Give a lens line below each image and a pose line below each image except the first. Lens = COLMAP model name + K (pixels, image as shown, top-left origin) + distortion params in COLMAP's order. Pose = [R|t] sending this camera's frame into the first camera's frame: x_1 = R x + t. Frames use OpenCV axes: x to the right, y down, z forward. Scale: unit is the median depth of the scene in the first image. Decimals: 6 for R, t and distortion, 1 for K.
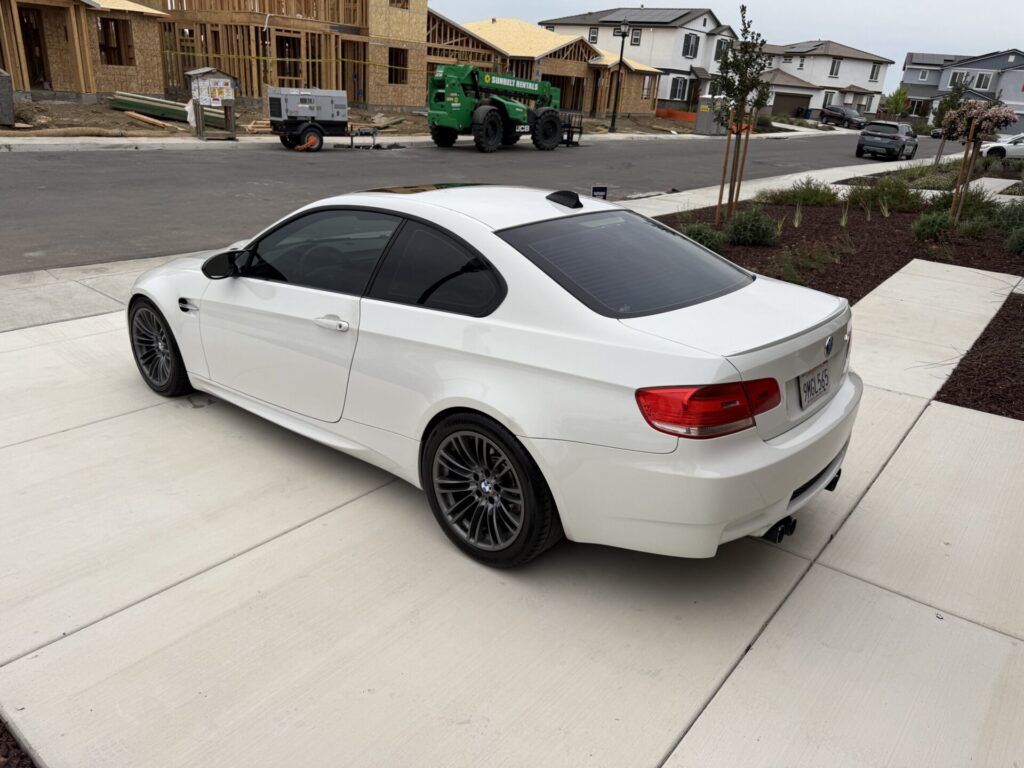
lens RADIAL K [[706.7, 0, 510.4], [0, 706.7, 398.4], [0, 0, 1]] dist [-0.000614, 0.001686]
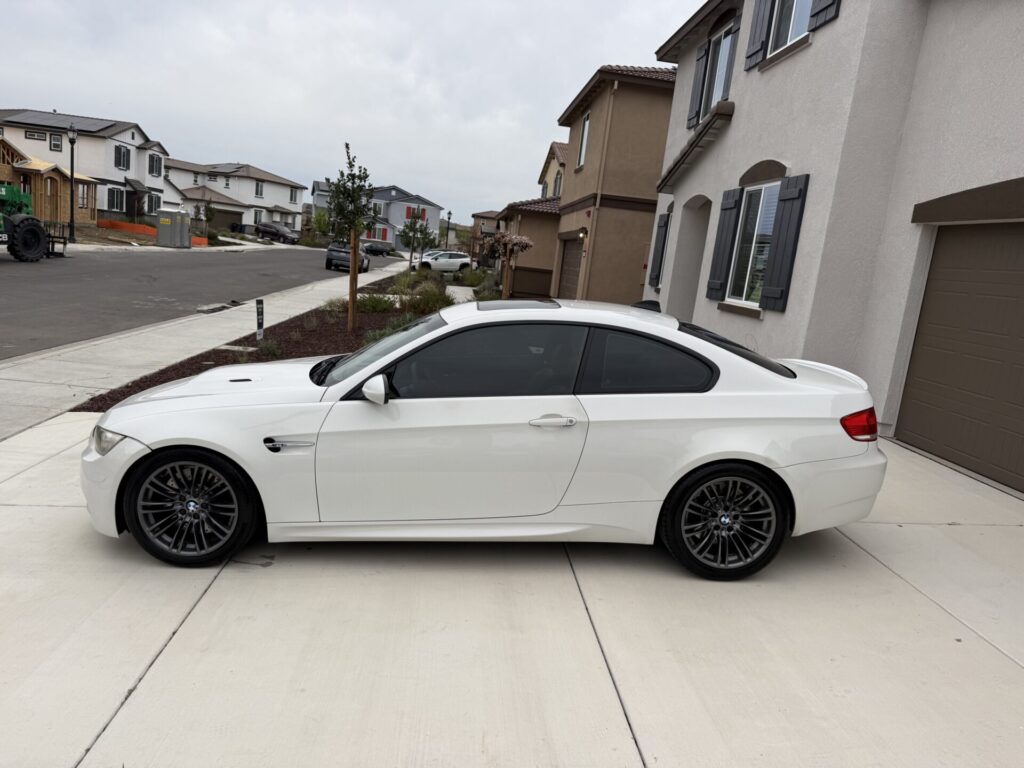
lens RADIAL K [[724.1, 0, 514.7], [0, 724.1, 399.9], [0, 0, 1]] dist [-0.033936, 0.000406]
pose [[0.725400, -0.119044, 0.677955, -0.053246], [0.217805, 0.974020, -0.062017, -0.004208], [-0.652959, 0.192649, 0.732482, 0.009945]]
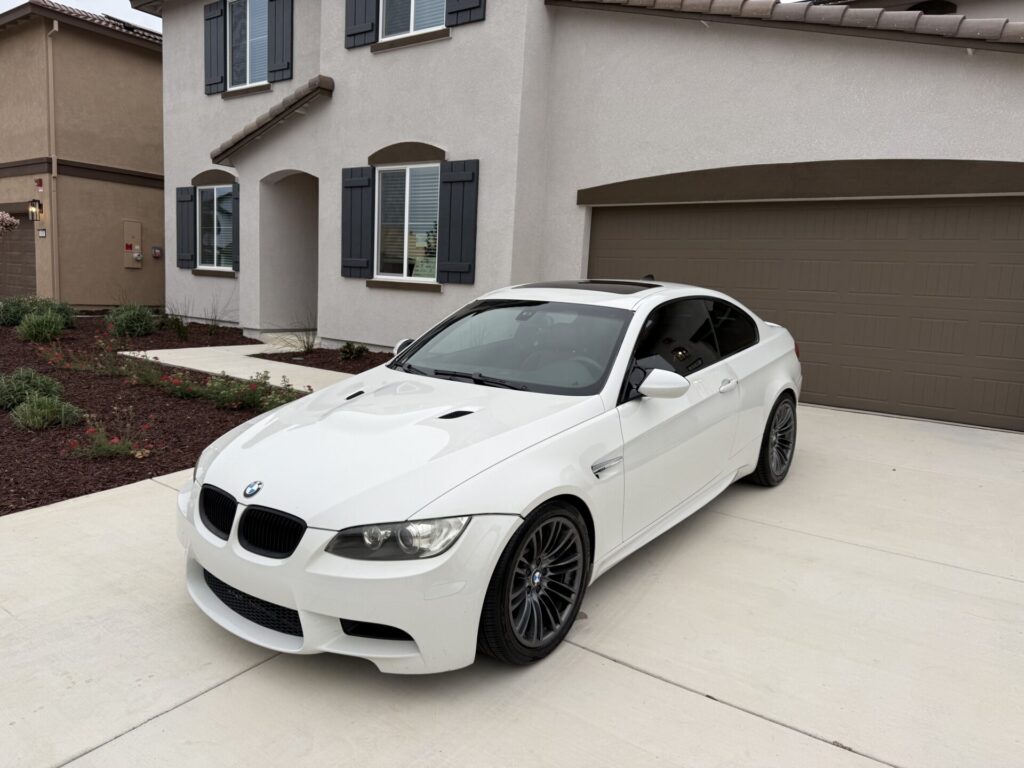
lens RADIAL K [[720.9, 0, 512.0], [0, 720.9, 384.0], [0, 0, 1]] dist [0.049946, -0.075188]
pose [[-0.034782, -0.200115, 0.979155, -0.074573], [0.346585, 0.916530, 0.199628, -0.024751], [-0.937373, 0.346304, 0.037479, 0.063937]]
